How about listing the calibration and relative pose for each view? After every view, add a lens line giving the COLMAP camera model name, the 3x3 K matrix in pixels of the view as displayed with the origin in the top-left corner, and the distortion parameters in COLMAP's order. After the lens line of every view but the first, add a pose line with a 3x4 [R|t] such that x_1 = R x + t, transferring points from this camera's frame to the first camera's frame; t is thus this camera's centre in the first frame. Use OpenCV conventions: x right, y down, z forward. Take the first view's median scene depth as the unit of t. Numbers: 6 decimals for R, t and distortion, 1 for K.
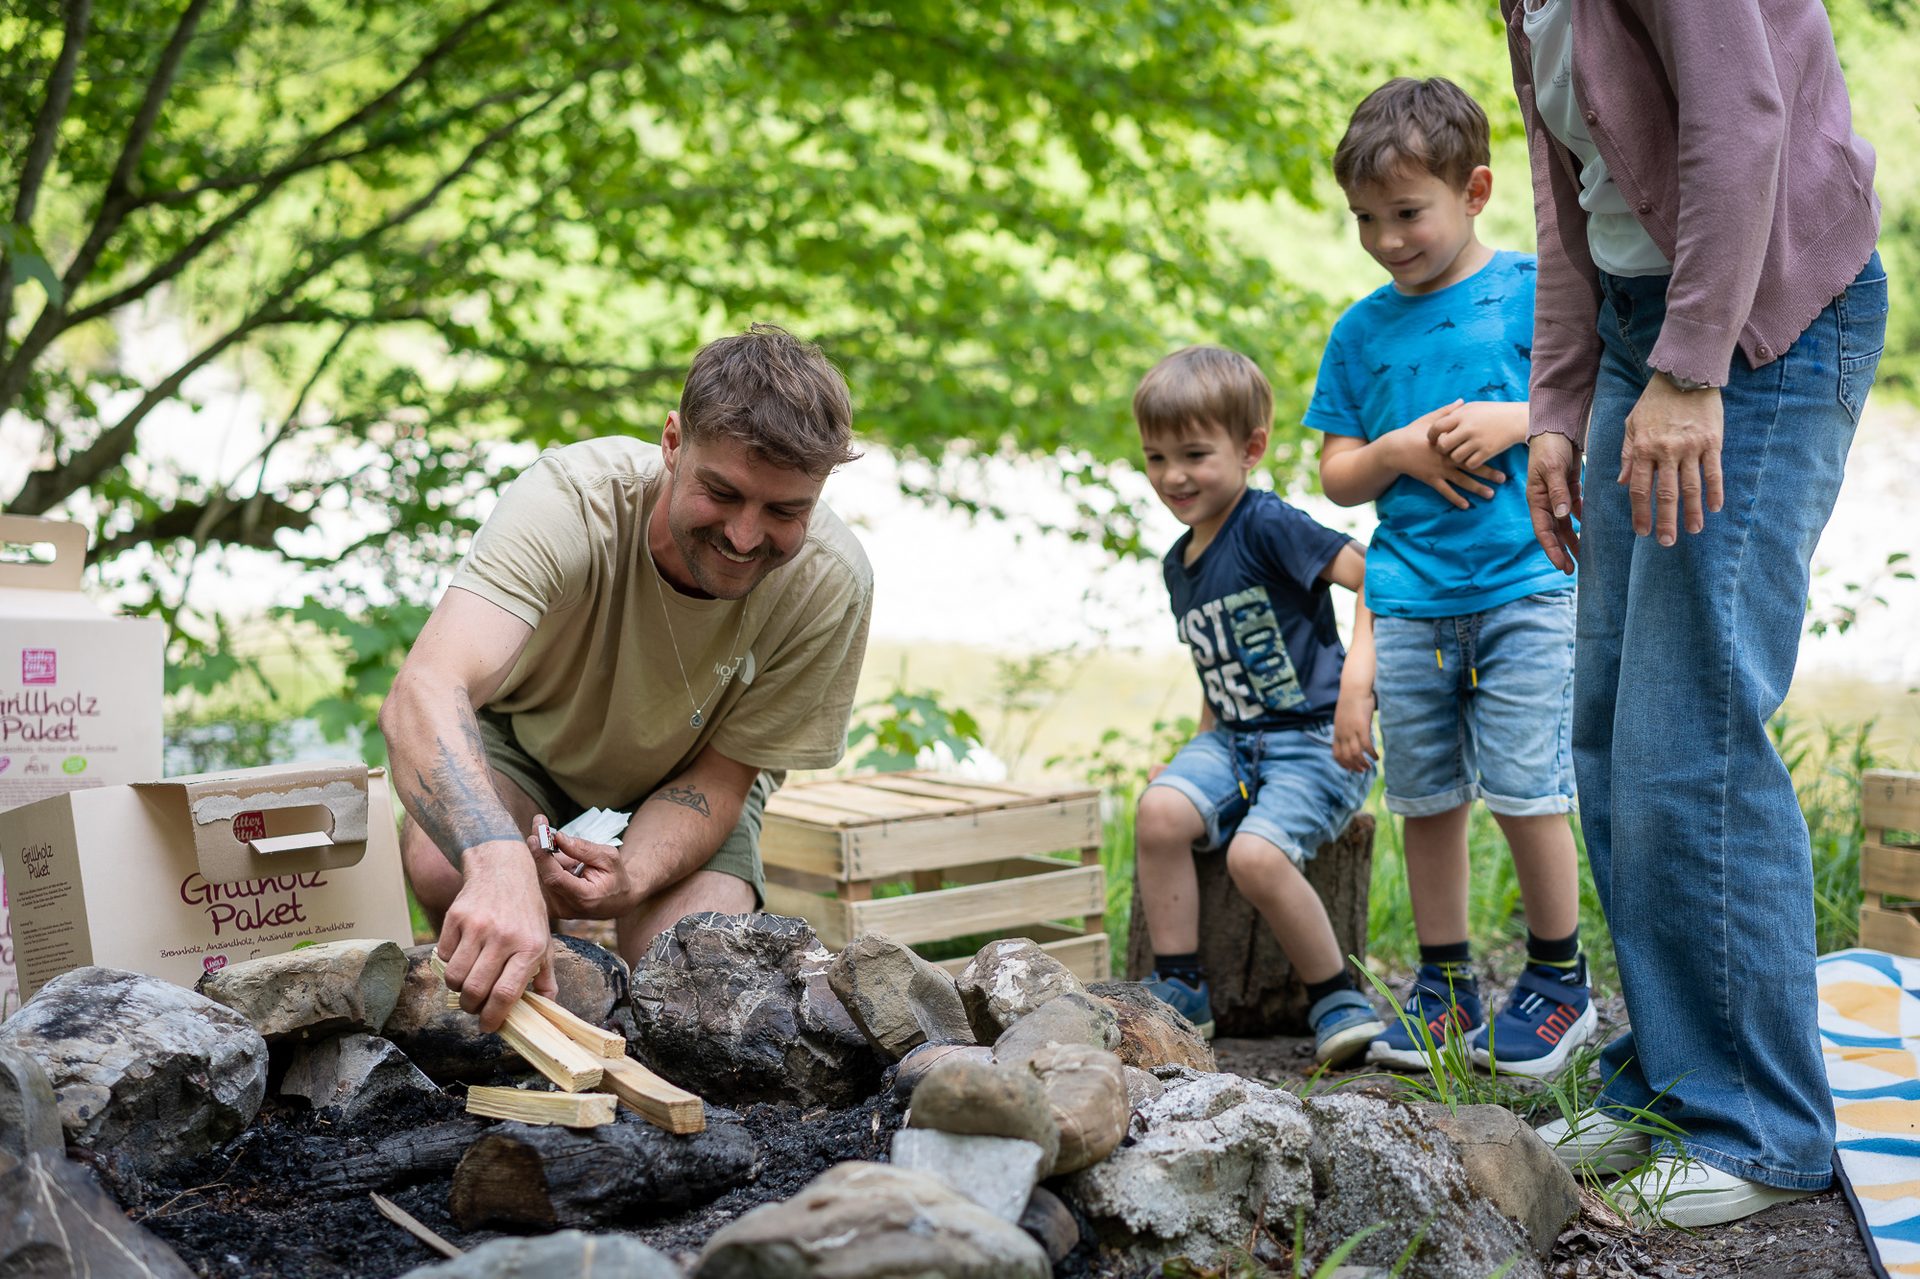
lens RADIAL K [[2942.2, 0, 982.7], [0, 2942.2, 611.6], [0, 0, 1]] dist [0.031887, -0.193907]
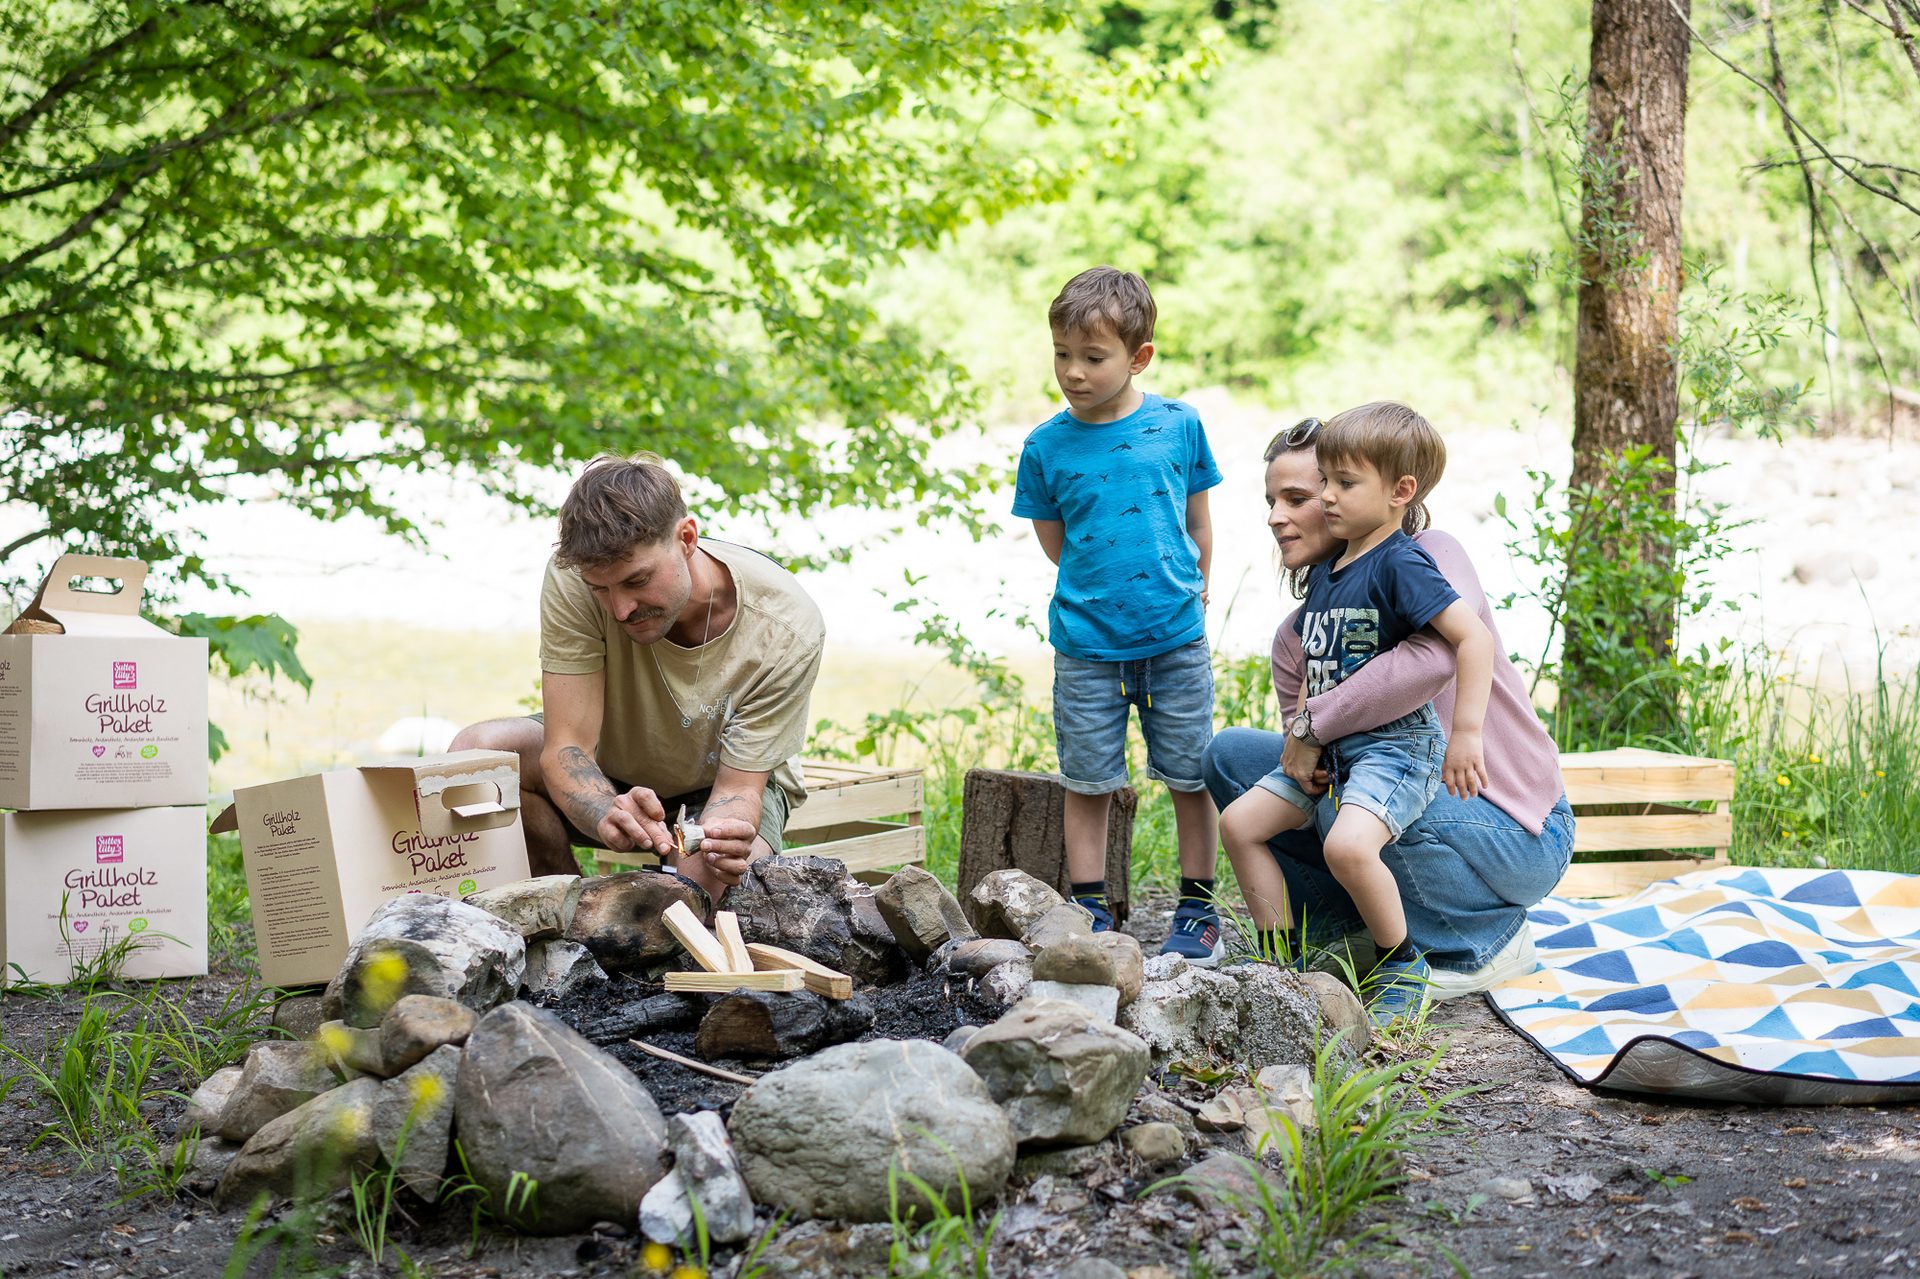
lens RADIAL K [[2942.2, 0, 982.7], [0, 2942.2, 611.6], [0, 0, 1]] dist [0.031887, -0.193907]
pose [[0.975977, 0.009393, 0.217672, -0.357719], [-0.011289, 0.999908, 0.007467, -0.034163], [-0.217582, -0.009745, 0.975993, -0.499575]]
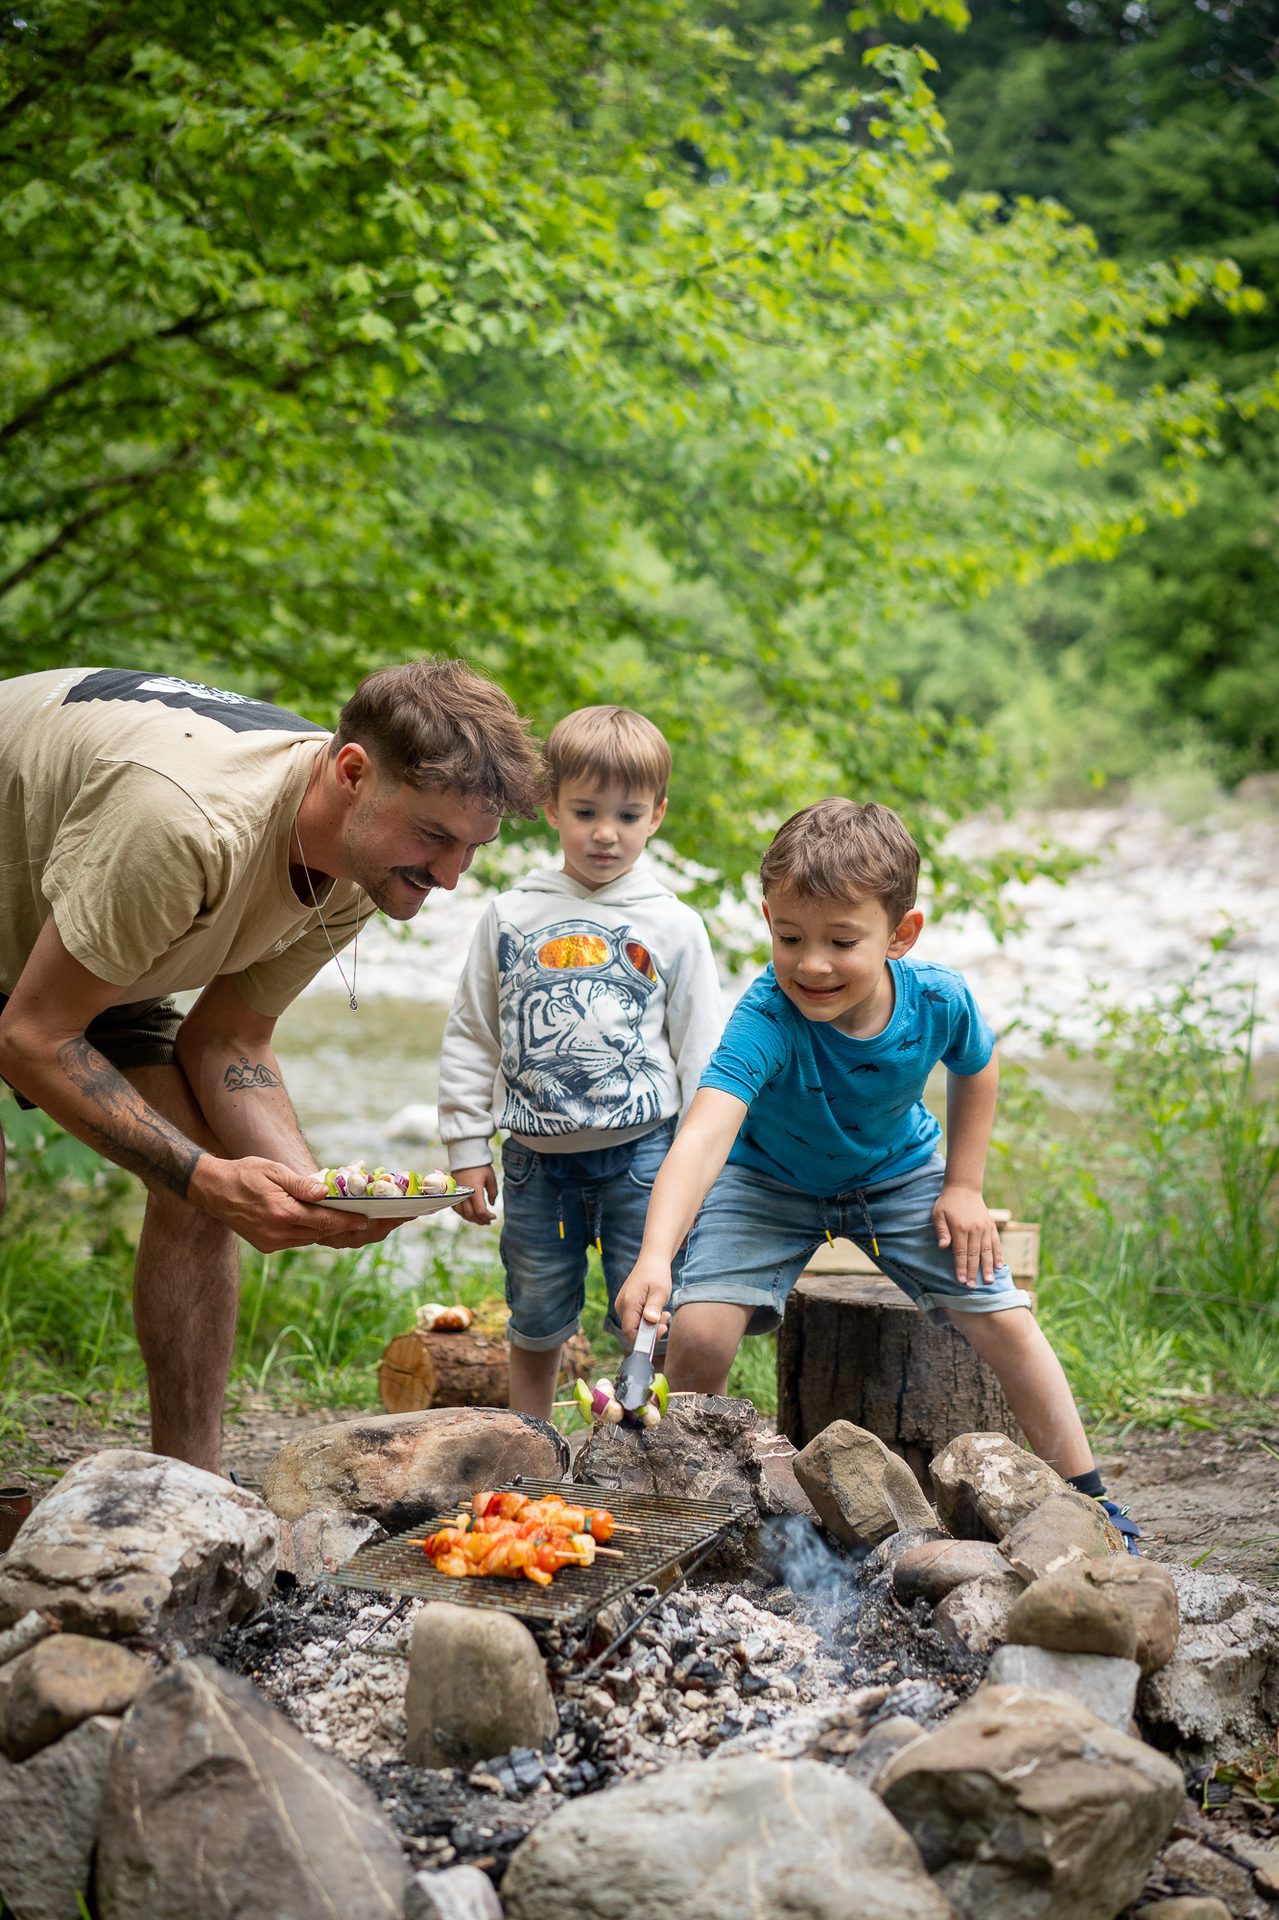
lens RADIAL K [[2937.4, 0, 635.0], [0, 2937.4, 933.7], [0, 0, 1]] dist [-0.008581, -0.039640]
pose [[0.995975, 0.032197, 0.083653, -0.222634], [-0.031390, 0.999447, -0.010949, -0.054168], [-0.083959, 0.008279, 0.996435, -0.028328]]
